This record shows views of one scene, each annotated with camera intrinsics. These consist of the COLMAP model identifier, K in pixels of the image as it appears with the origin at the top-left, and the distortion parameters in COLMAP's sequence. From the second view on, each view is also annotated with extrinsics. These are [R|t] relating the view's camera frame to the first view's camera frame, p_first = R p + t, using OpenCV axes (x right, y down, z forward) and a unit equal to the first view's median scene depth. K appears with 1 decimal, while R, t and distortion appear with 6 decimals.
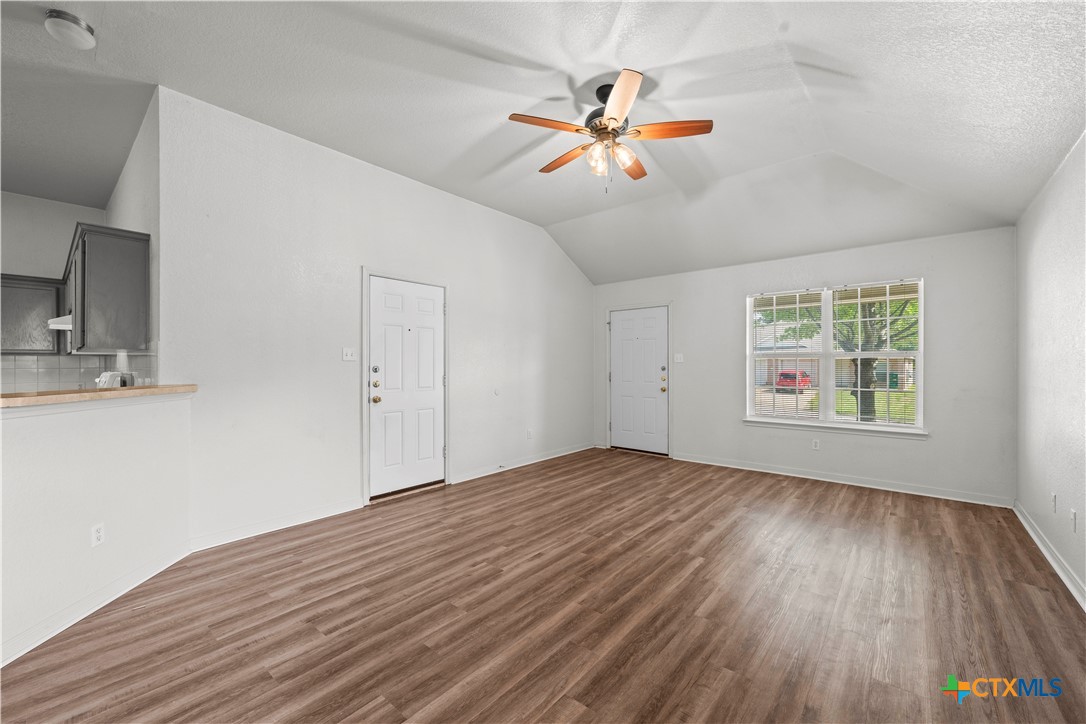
lens RADIAL K [[433.9, 0, 547.7], [0, 433.9, 366.0], [0, 0, 1]] dist [-0.000085, -0.000499]
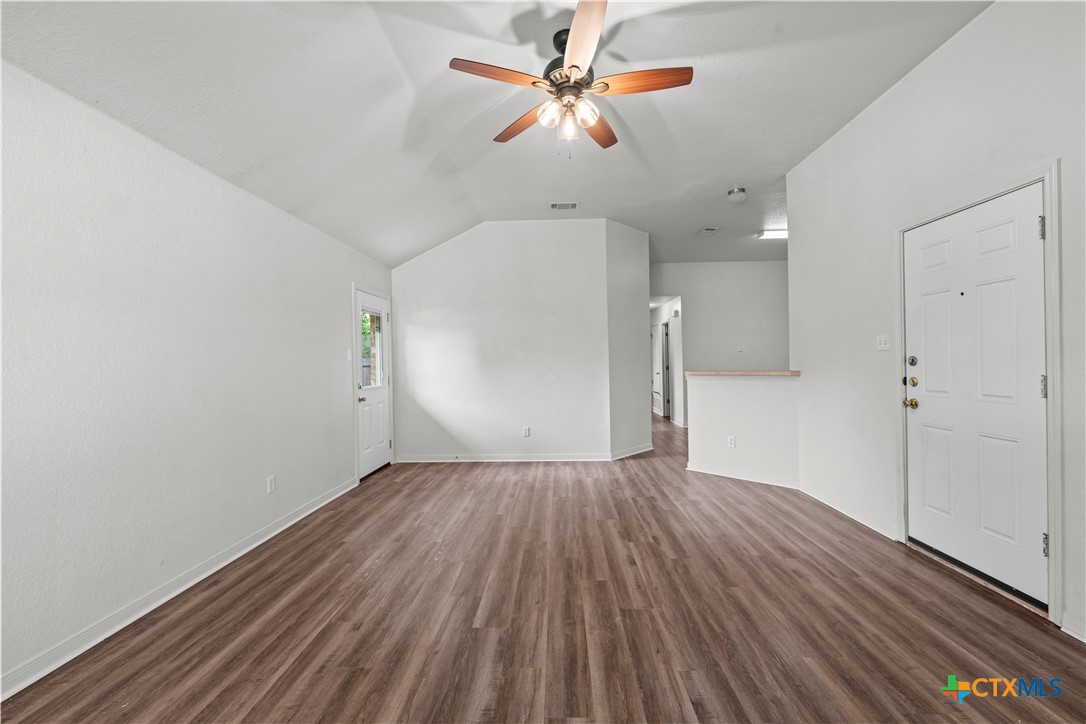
lens RADIAL K [[433.9, 0, 548.3], [0, 433.9, 362.6], [0, 0, 1]] dist [-0.000085, -0.000499]
pose [[-0.786305, 0.015271, -0.617650, 0.617210], [0.016665, 0.999855, 0.003505, -0.001938], [0.617614, -0.007537, -0.786445, 1.445670]]
